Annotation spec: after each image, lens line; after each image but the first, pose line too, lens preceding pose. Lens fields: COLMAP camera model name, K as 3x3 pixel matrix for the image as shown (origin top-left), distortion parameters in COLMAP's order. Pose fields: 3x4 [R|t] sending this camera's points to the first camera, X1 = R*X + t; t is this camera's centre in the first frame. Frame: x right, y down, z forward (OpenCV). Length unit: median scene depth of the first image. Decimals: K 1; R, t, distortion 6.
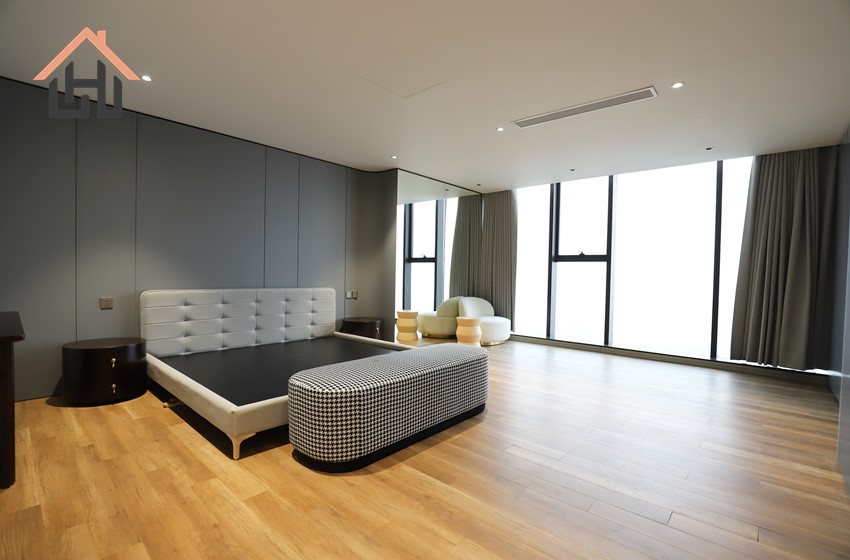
lens RADIAL K [[388.7, 0, 432.8], [0, 388.7, 282.9], [0, 0, 1]] dist [-0.032794, 0.004102]
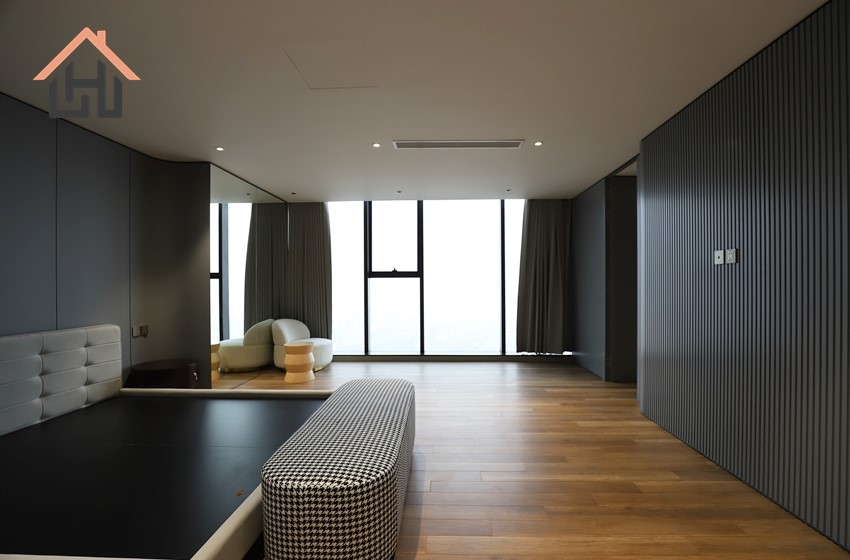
lens RADIAL K [[388.7, 0, 432.4], [0, 388.7, 280.4], [0, 0, 1]] dist [-0.032794, 0.004102]
pose [[0.771973, -0.018281, 0.635393, -0.253065], [0.036203, 0.999228, -0.015236, -0.033114], [-0.634624, 0.034764, 0.772039, 0.140027]]
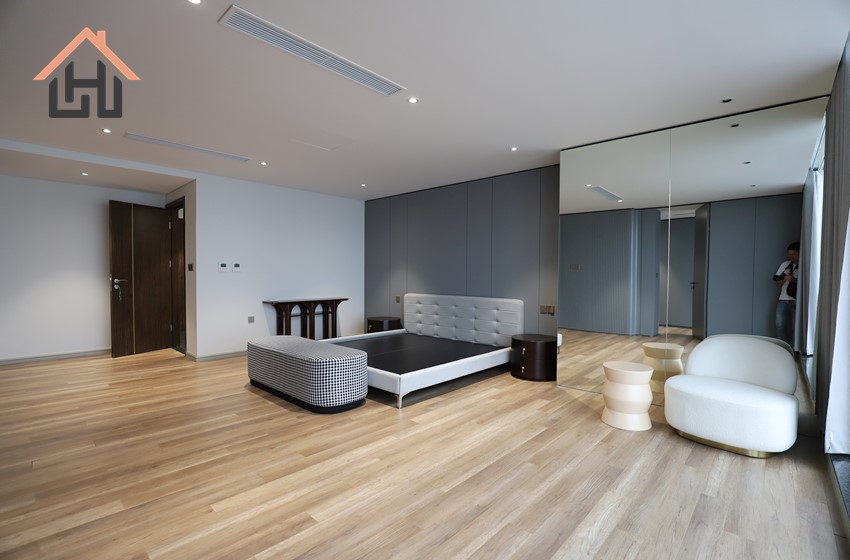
lens RADIAL K [[388.7, 0, 433.2], [0, 388.7, 280.1], [0, 0, 1]] dist [-0.032794, 0.004102]
pose [[-0.019711, -0.007389, -0.999778, 0.720082], [-0.032818, 0.999439, -0.006740, -0.023398], [0.999267, 0.032678, -0.019942, 0.806873]]
